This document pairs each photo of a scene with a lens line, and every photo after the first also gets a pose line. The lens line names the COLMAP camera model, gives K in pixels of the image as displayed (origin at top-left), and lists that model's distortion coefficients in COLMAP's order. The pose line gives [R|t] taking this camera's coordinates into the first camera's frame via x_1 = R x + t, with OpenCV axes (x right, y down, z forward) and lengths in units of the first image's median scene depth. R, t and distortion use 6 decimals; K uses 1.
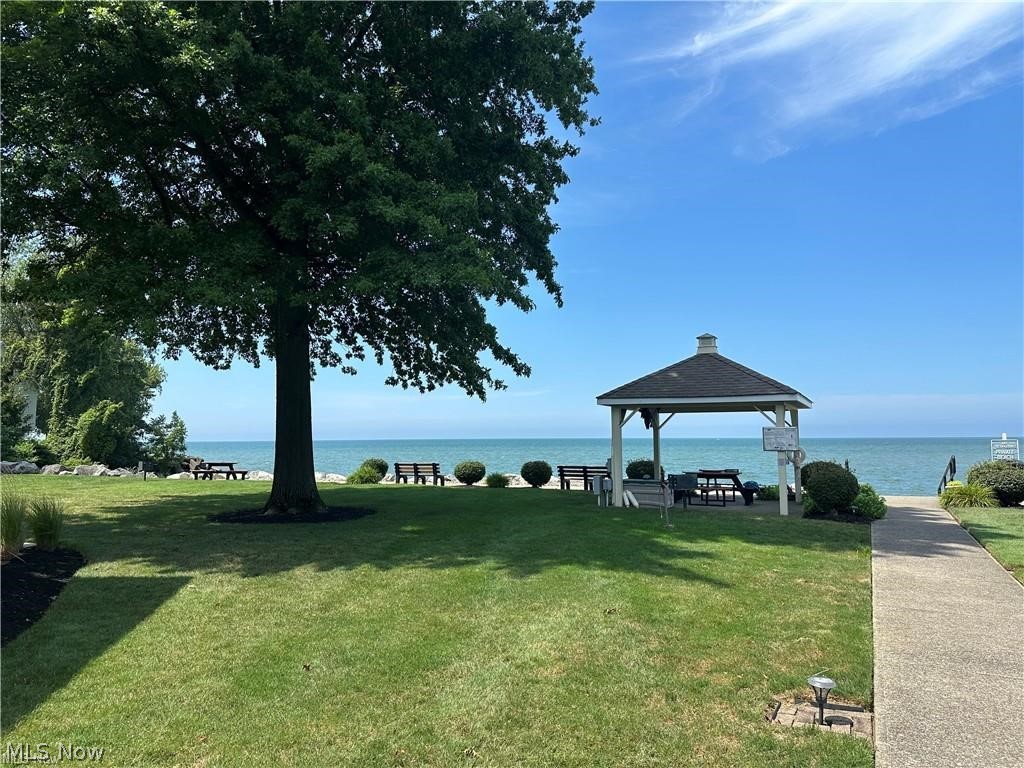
lens RADIAL K [[813.7, 0, 512.0], [0, 813.7, 384.0], [0, 0, 1]] dist [0.137656, -0.084089]
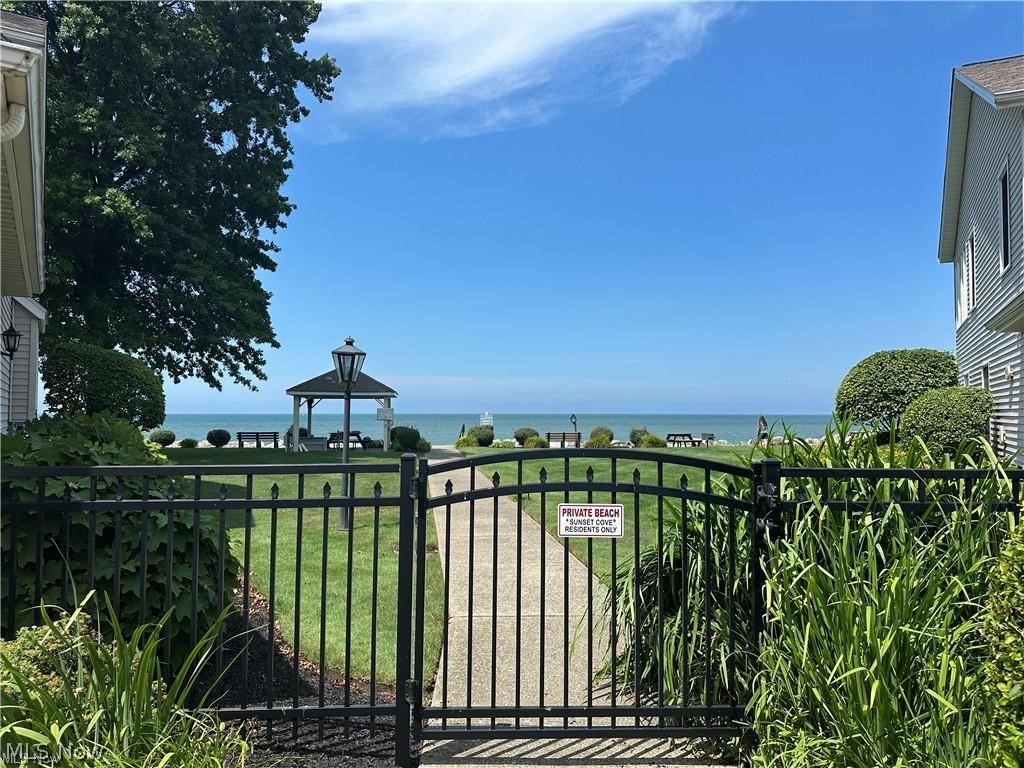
lens RADIAL K [[813.7, 0, 512.0], [0, 813.7, 384.0], [0, 0, 1]] dist [0.137656, -0.084089]
pose [[0.863212, 0.025809, 0.504181, -0.320786], [-0.038824, 0.999129, 0.015326, -0.037811], [-0.503346, -0.032804, 0.863462, -0.669033]]
